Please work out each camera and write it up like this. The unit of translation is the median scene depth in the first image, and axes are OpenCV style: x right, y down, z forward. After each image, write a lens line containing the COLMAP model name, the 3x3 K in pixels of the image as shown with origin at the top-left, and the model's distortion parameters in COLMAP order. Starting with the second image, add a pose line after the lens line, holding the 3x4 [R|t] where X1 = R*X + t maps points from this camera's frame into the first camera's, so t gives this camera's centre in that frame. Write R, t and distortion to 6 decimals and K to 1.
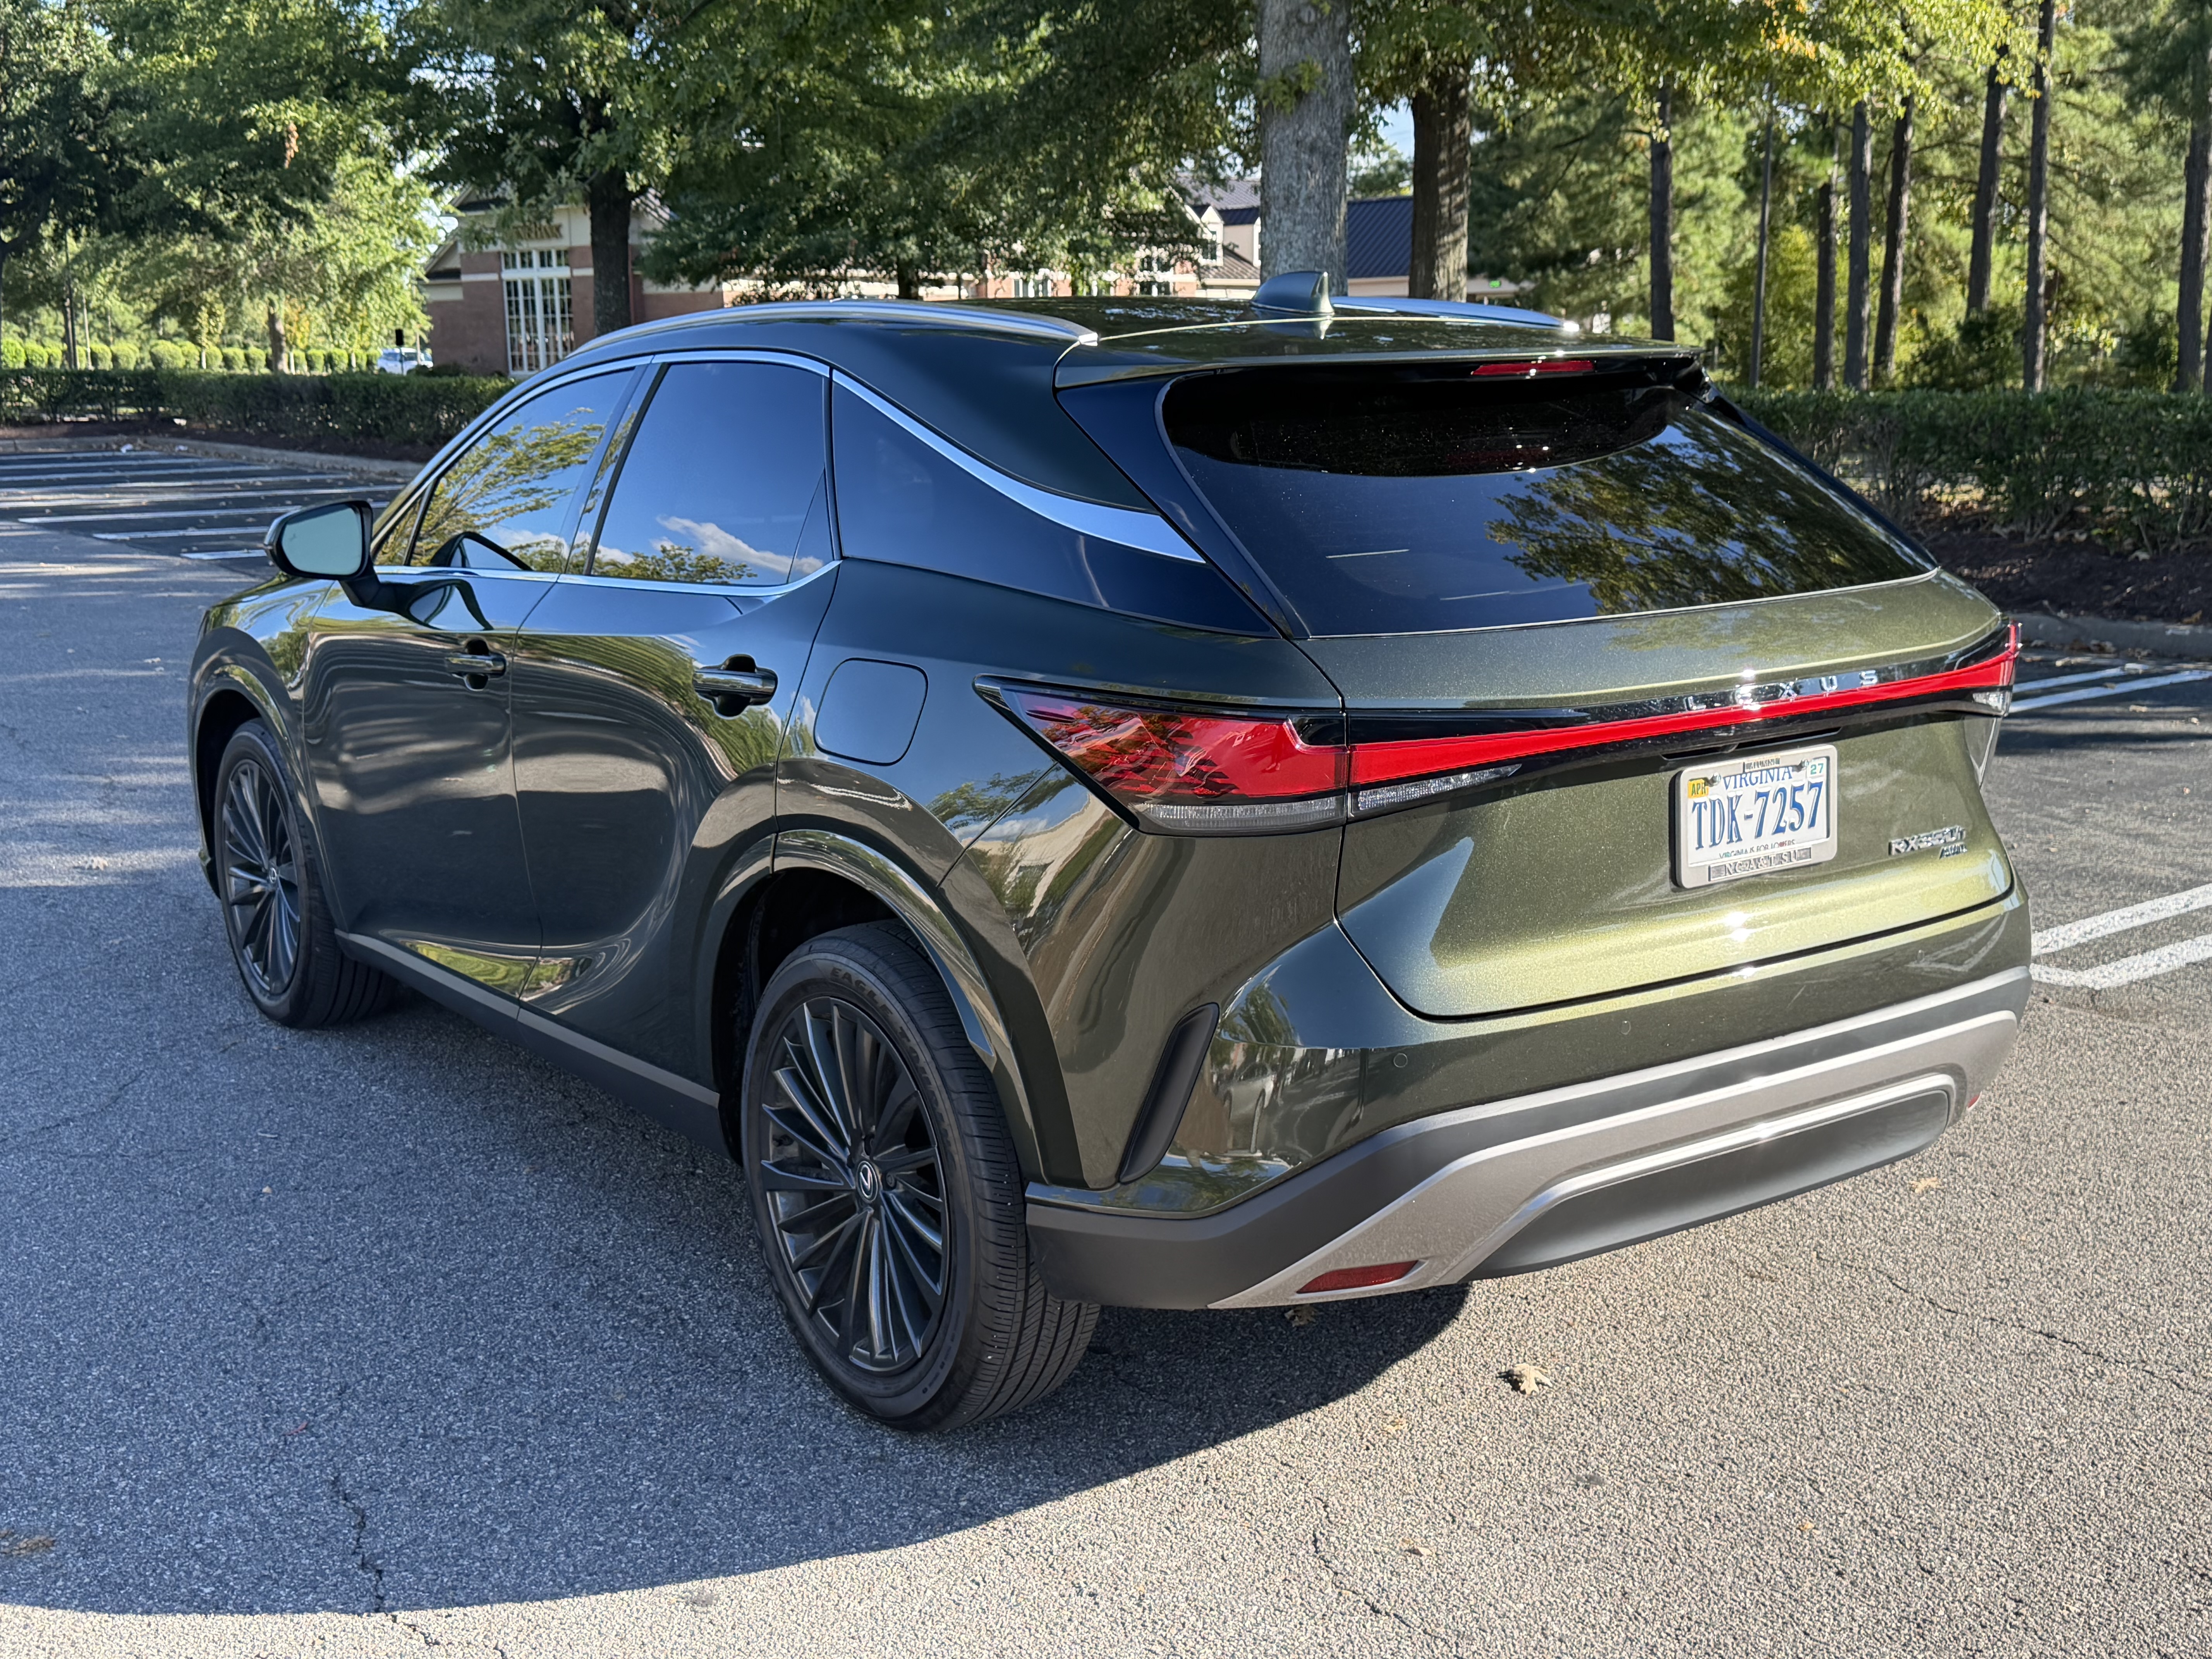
lens RADIAL K [[2498.4, 0, 1106.0], [0, 2498.4, 829.5], [0, 0, 1]] dist [-0.011363, -0.024853]
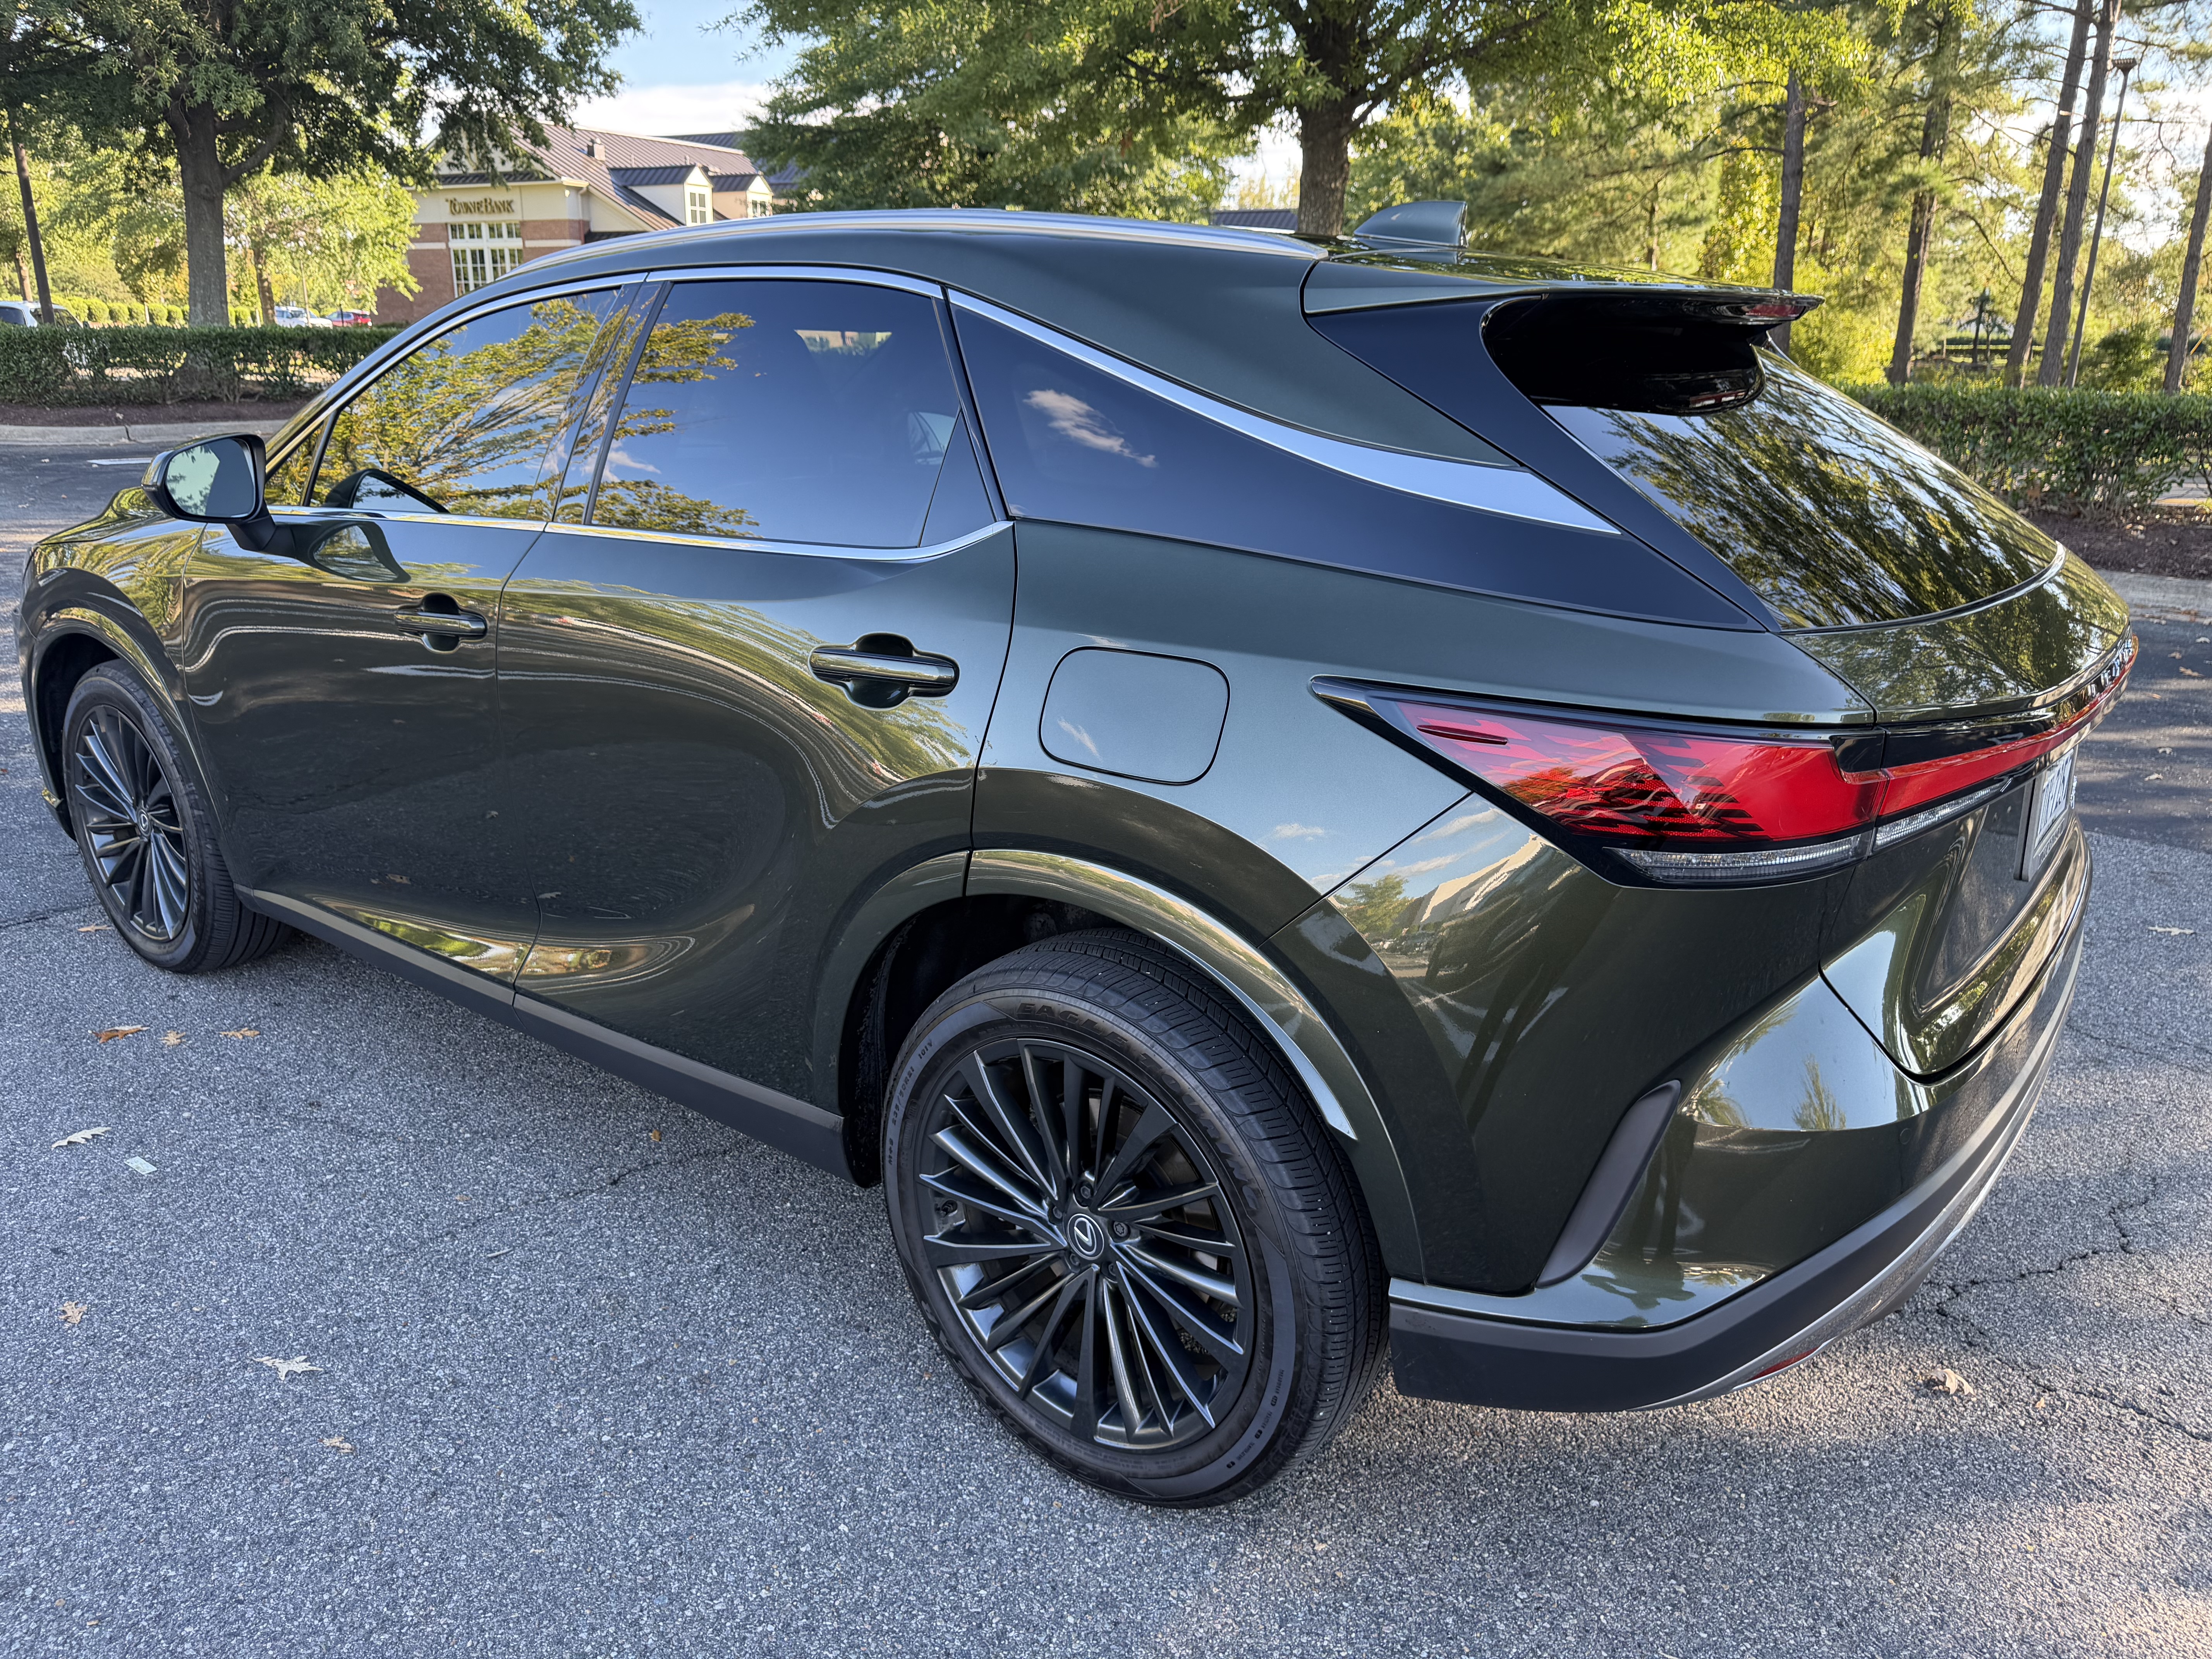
lens RADIAL K [[1609.0, 0, 1106.0], [0, 1609.0, 829.5], [0, 0, 1]] dist [0.018750, -0.003084]
pose [[0.960266, -0.063130, 0.271851, -0.223035], [0.030996, 0.992178, 0.120921, -0.066737], [-0.277358, -0.107690, 0.954712, 0.443677]]
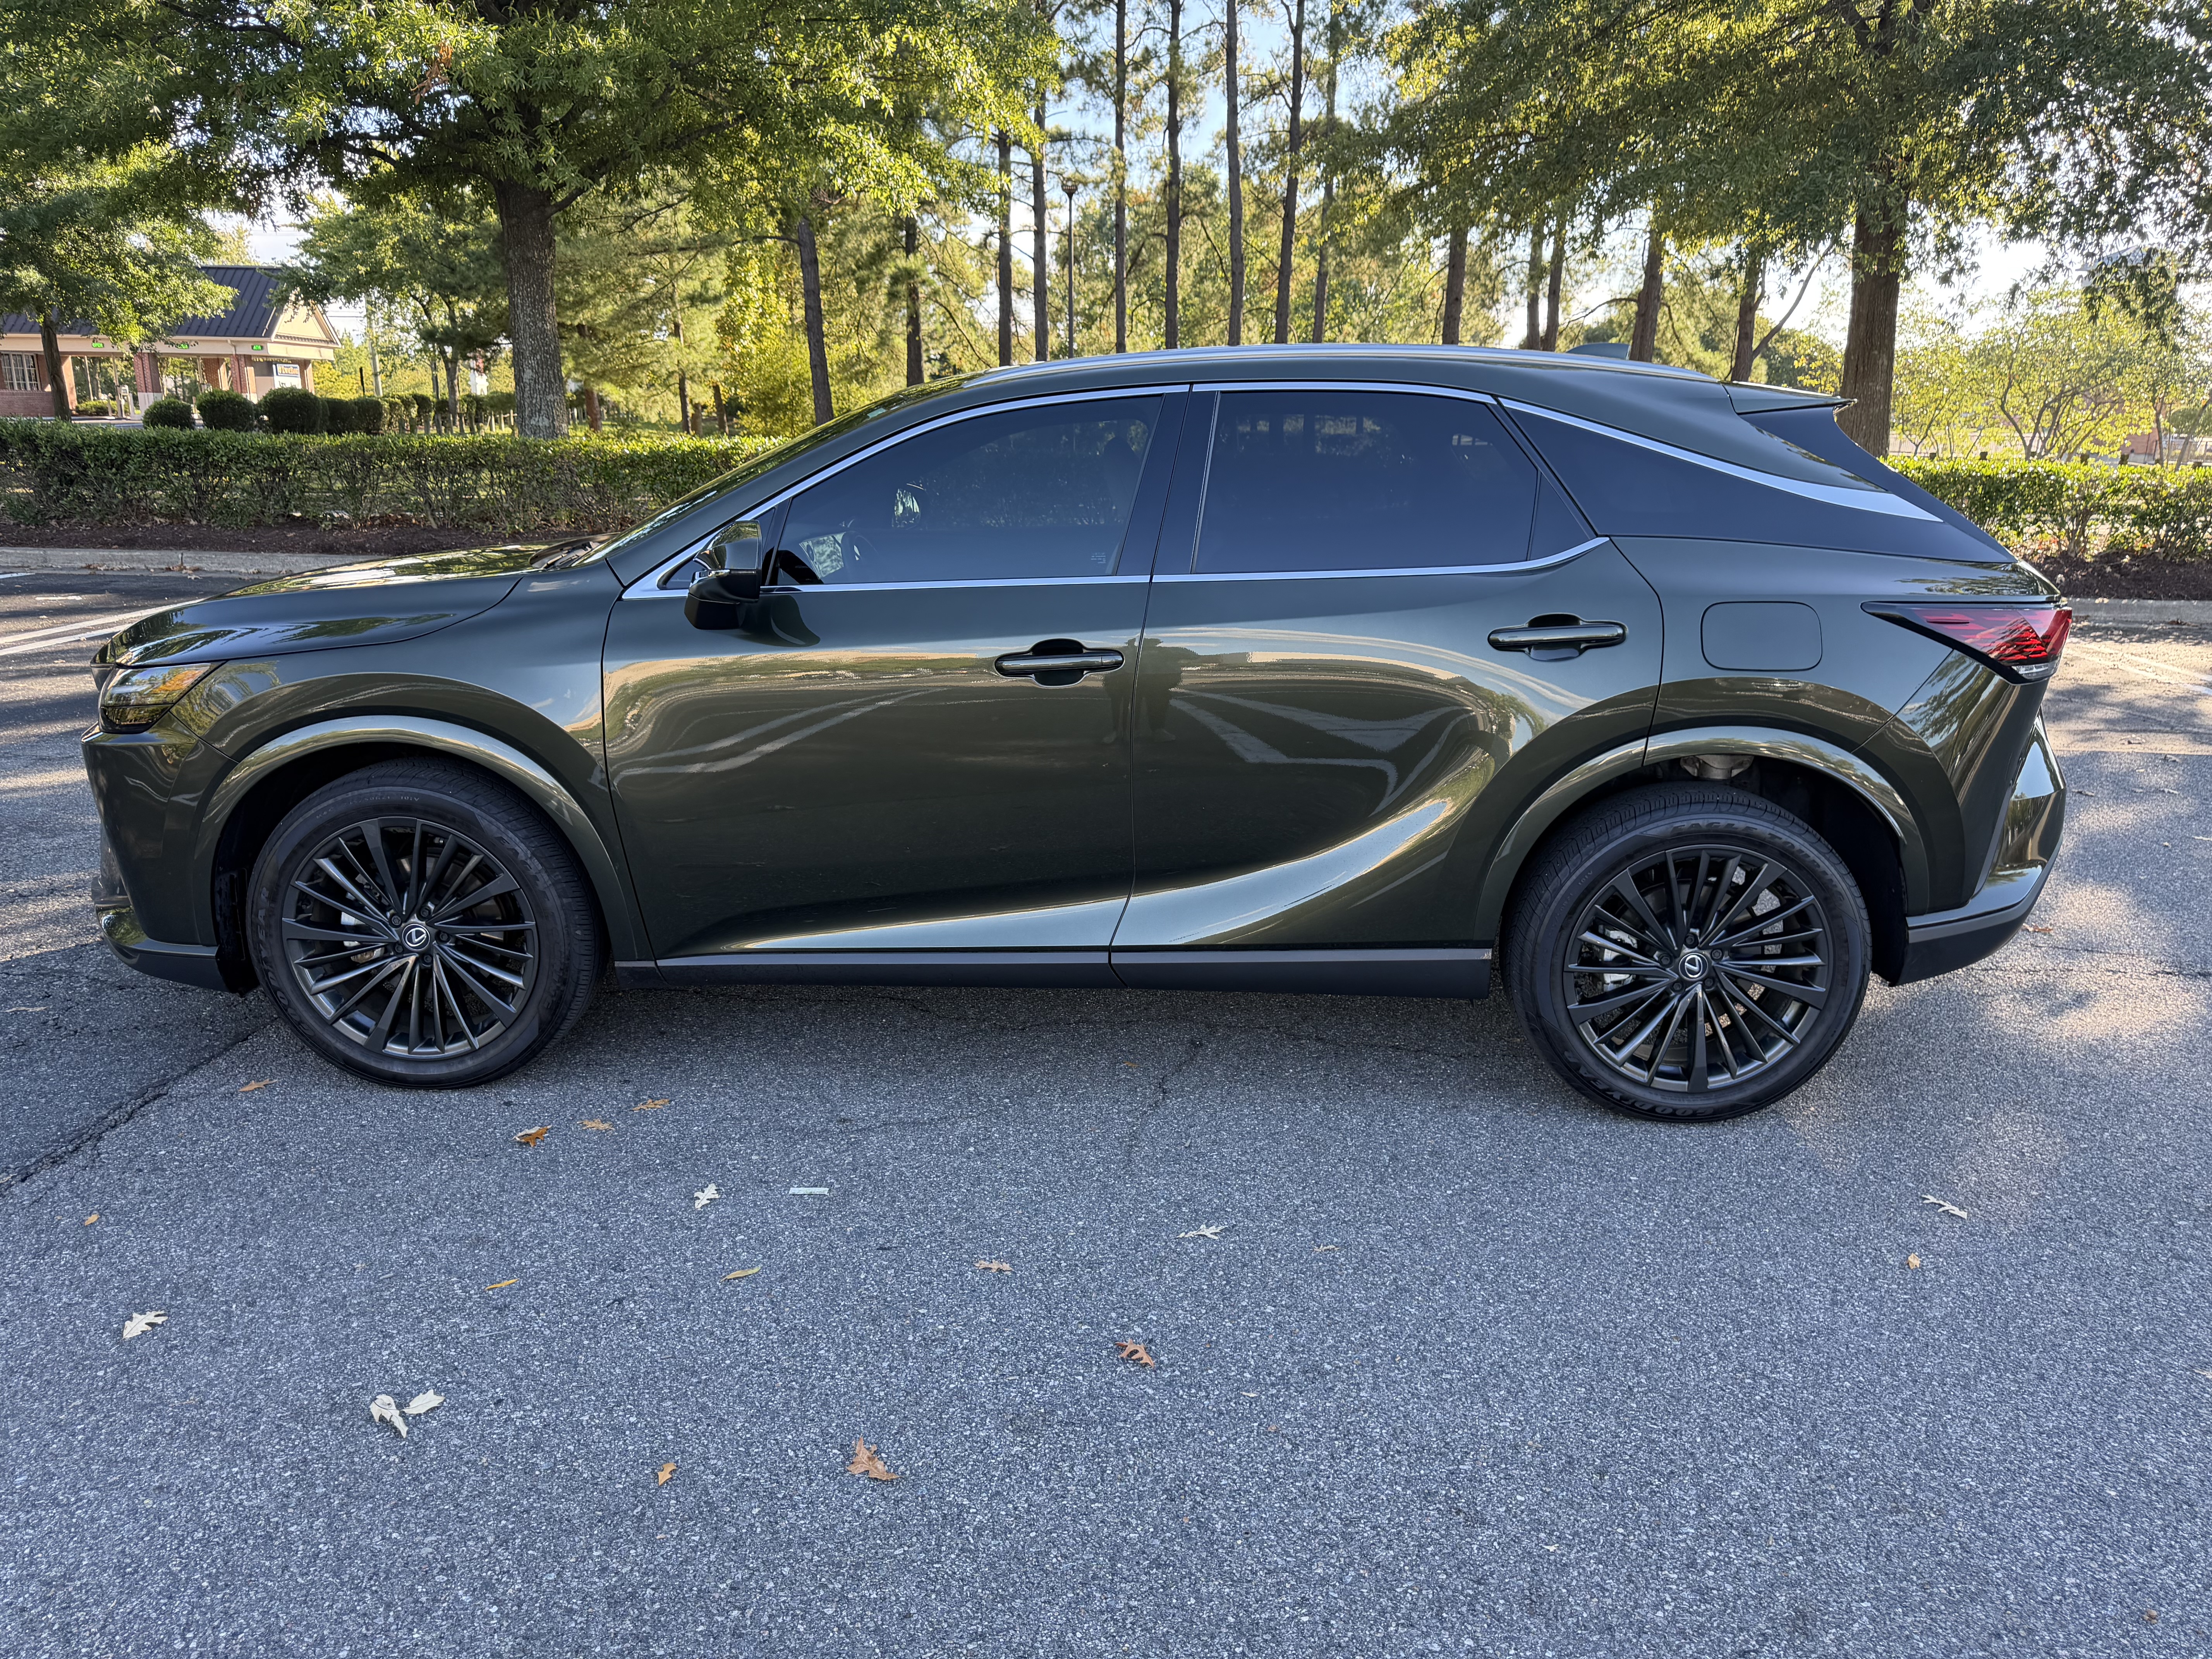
lens RADIAL K [[1609.0, 0, 1106.0], [0, 1609.0, 829.5], [0, 0, 1]] dist [0.018750, -0.003084]
pose [[0.622898, -0.186460, 0.759757, -0.957177], [0.132259, 0.982300, 0.132641, -0.101232], [-0.771042, 0.017863, 0.636534, 0.626494]]
